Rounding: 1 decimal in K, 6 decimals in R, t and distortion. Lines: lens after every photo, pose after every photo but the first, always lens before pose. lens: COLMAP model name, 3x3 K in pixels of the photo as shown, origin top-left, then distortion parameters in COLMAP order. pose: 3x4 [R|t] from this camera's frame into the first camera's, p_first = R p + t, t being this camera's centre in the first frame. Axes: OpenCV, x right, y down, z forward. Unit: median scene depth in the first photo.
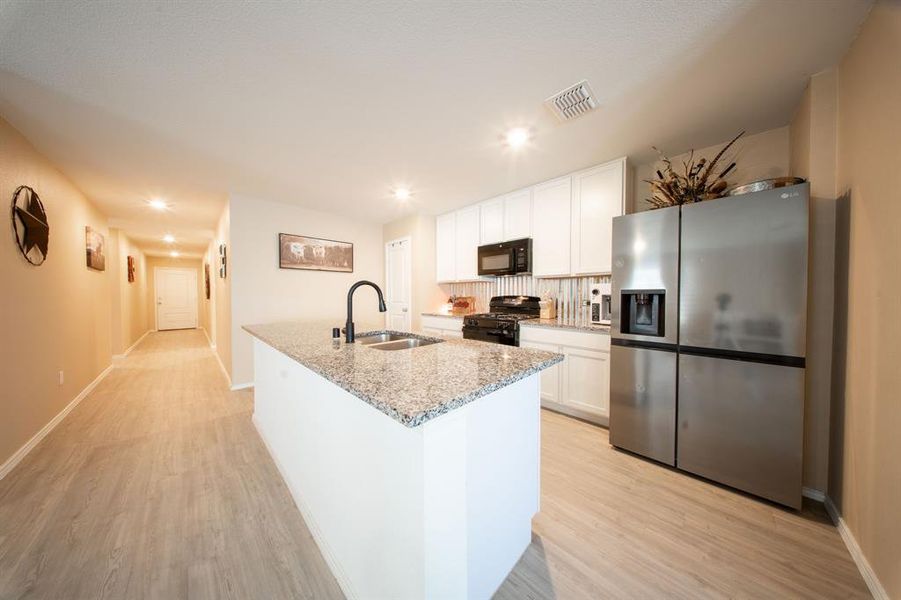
lens RADIAL K [[261.4, 0, 452.2], [0, 261.4, 301.1], [0, 0, 1]] dist [-0.007200, -0.000559]
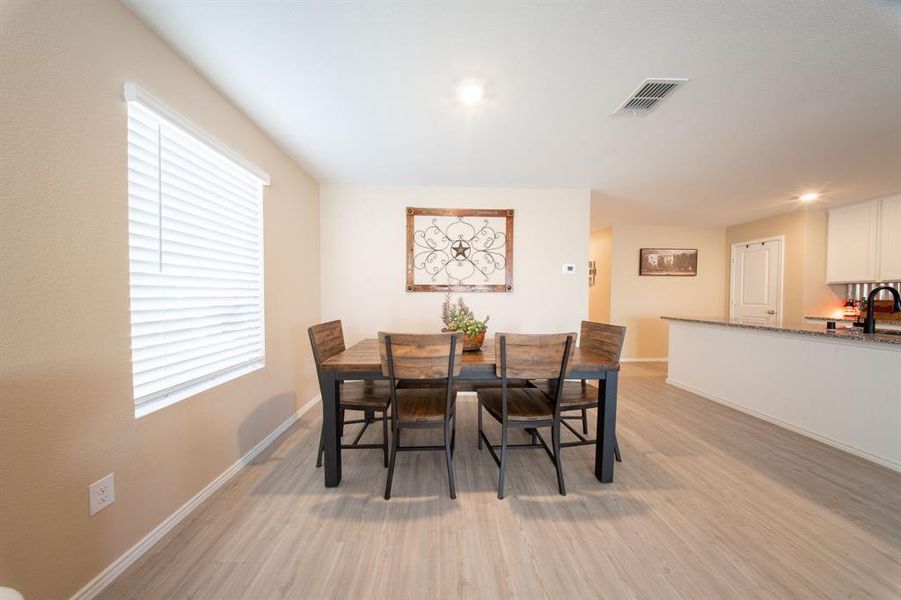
lens RADIAL K [[261.4, 0, 446.7], [0, 261.4, 300.7], [0, 0, 1]] dist [-0.007200, -0.000559]
pose [[0.719329, 0.021329, -0.694342, -0.455862], [-0.023088, 0.999710, 0.006790, 0.015292], [0.694286, 0.011147, 0.719613, -0.625073]]
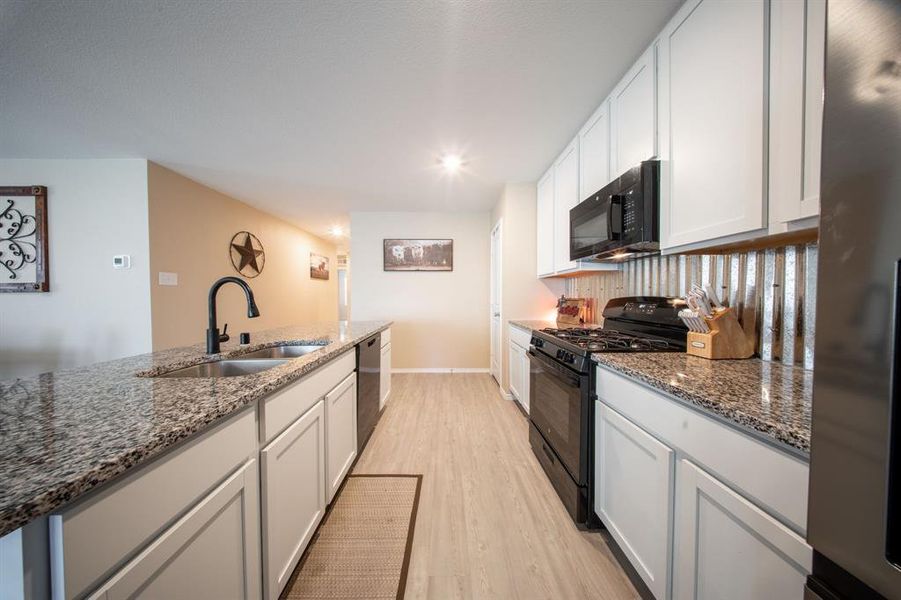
lens RADIAL K [[261.4, 0, 449.6], [0, 261.4, 300.1], [0, 0, 1]] dist [-0.007200, -0.000559]
pose [[0.716360, 0.011074, -0.697643, 0.308928], [-0.016164, 0.999869, -0.000725, -0.007909], [0.697543, 0.011796, 0.716446, 0.409670]]
